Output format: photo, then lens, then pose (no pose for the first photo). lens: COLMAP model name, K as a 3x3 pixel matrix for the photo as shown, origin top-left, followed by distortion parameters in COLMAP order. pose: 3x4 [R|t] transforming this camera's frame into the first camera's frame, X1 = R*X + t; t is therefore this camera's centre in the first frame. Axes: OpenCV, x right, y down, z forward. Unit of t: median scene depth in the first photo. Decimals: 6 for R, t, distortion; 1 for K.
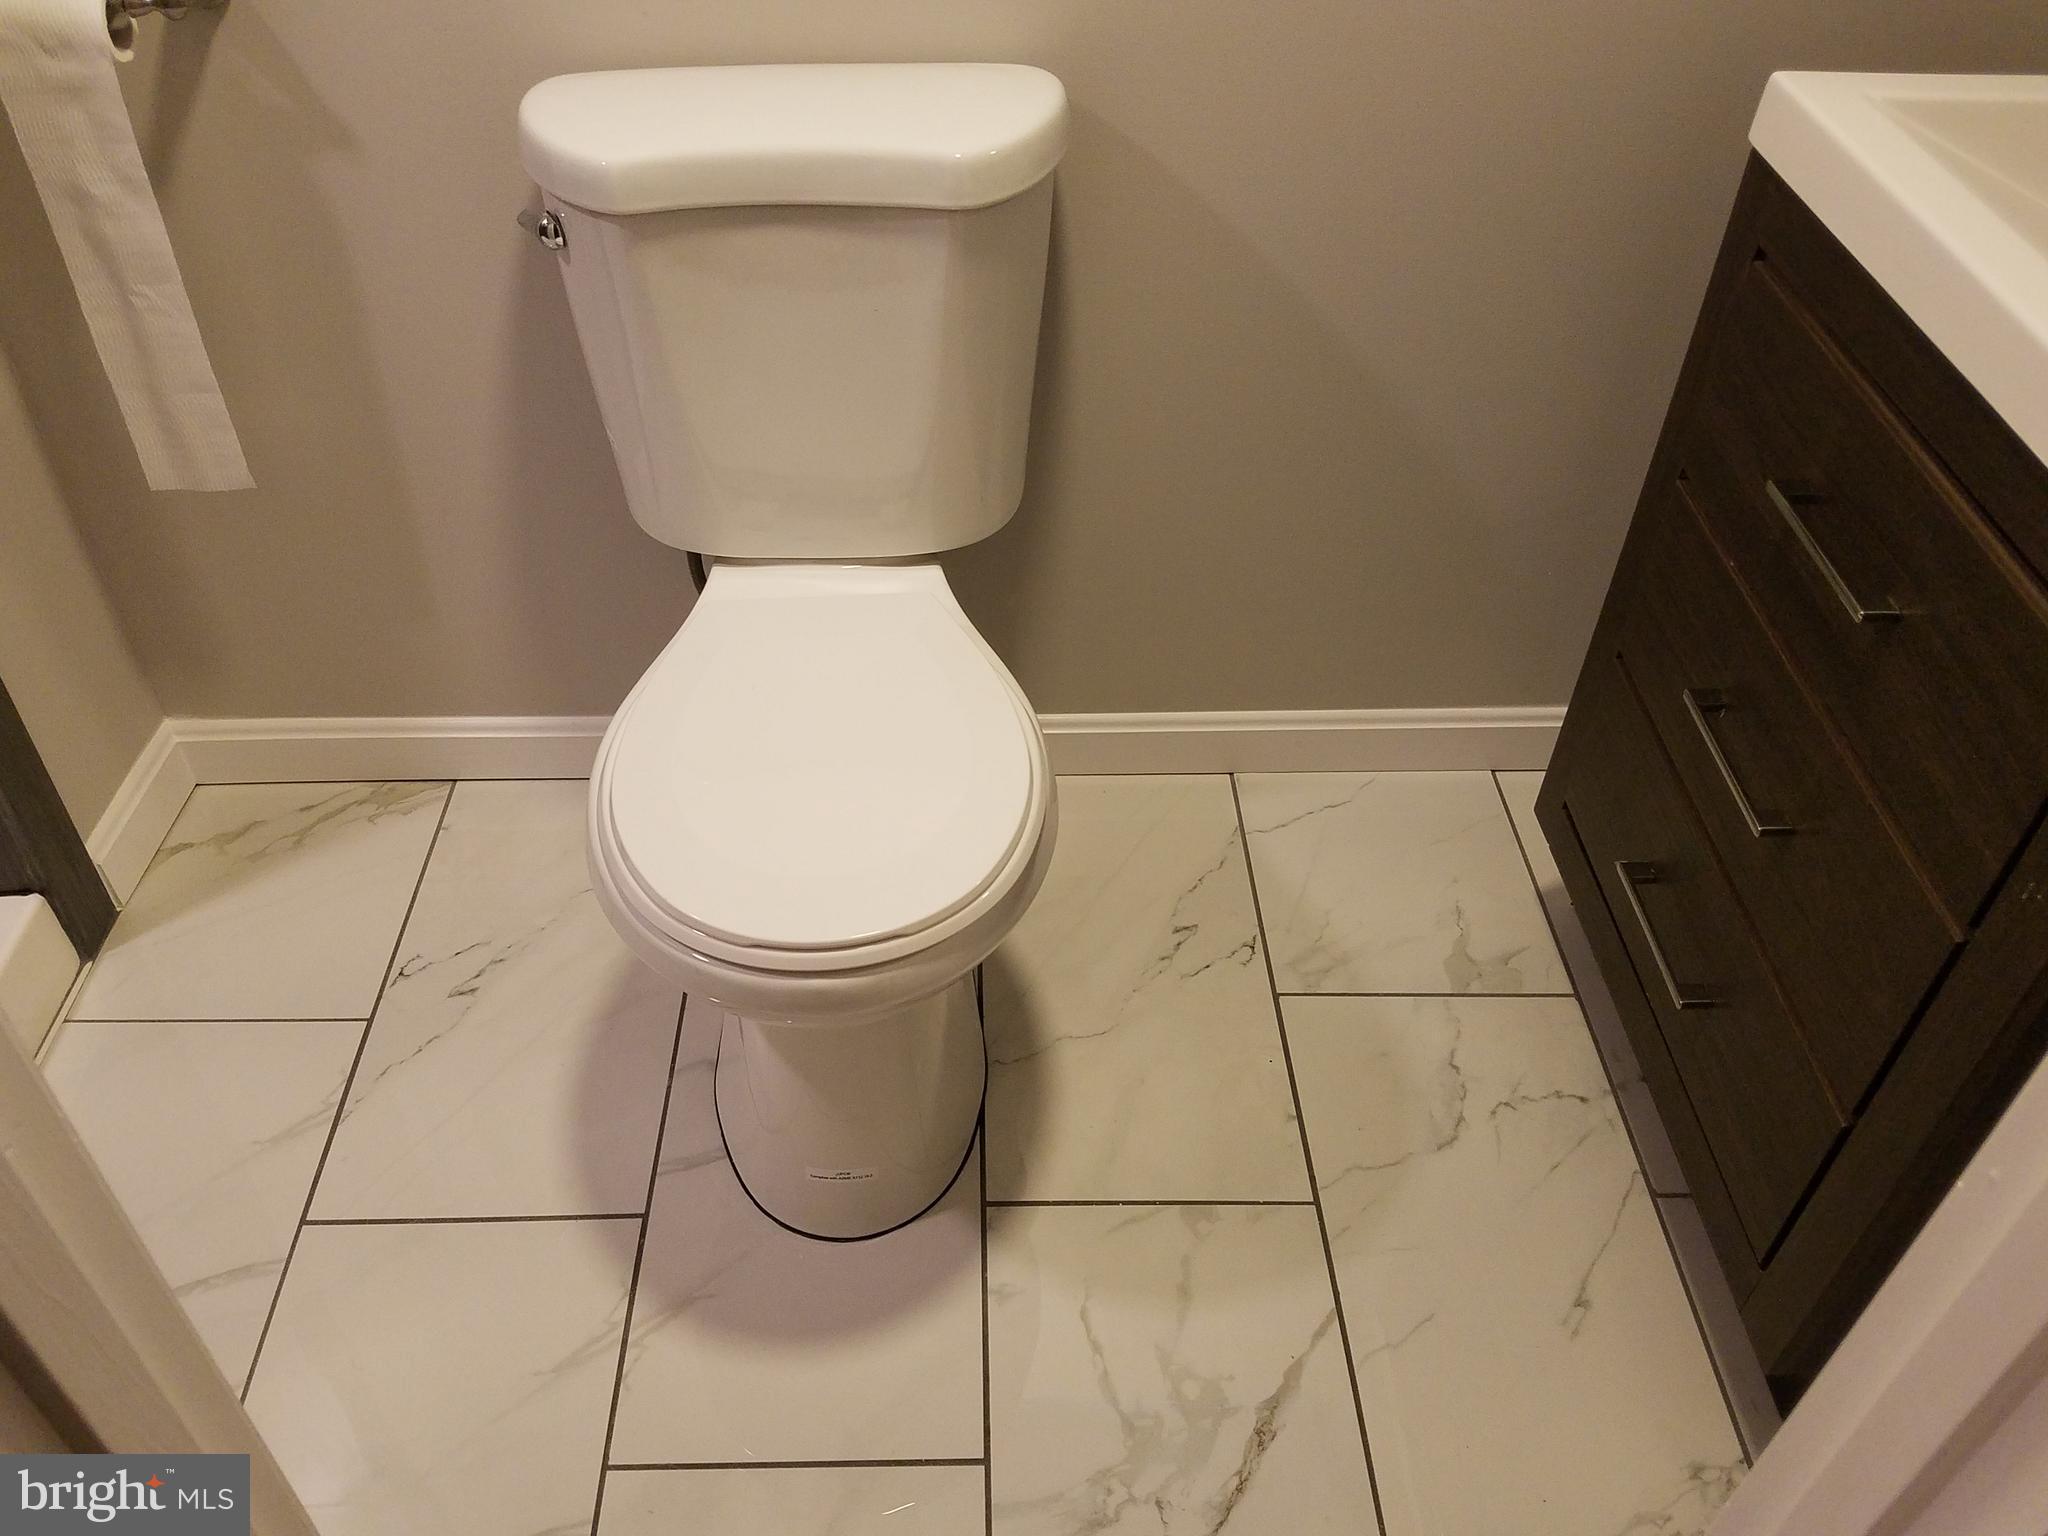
lens RADIAL K [[1613.4, 0, 1008.4], [0, 1613.4, 797.6], [0, 0, 1]] dist [0.285548, -0.540362]
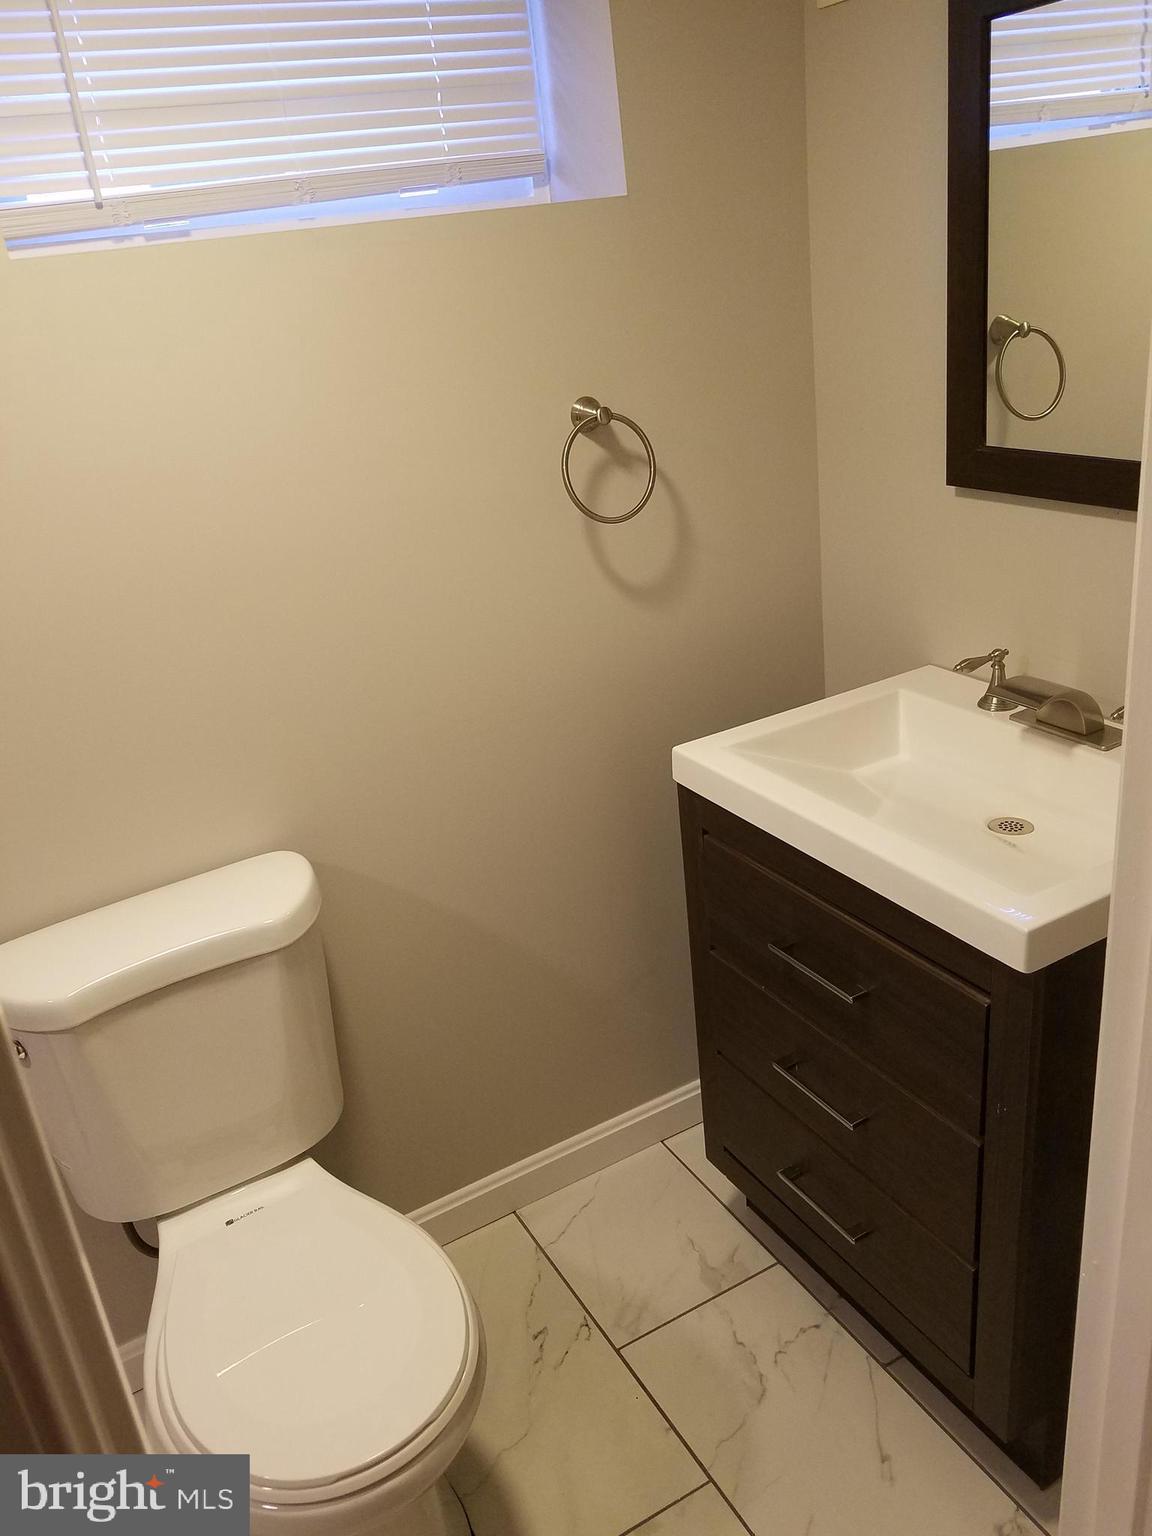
lens RADIAL K [[1177.0, 0, 576.0], [0, 1177.0, 768.0], [0, 0, 1]] dist [0.011129, -0.003162]
pose [[0.884602, -0.273610, 0.377647, -0.140035], [0.391591, 0.875570, -0.282902, -0.057372], [-0.253252, 0.398138, 0.881674, -0.144393]]
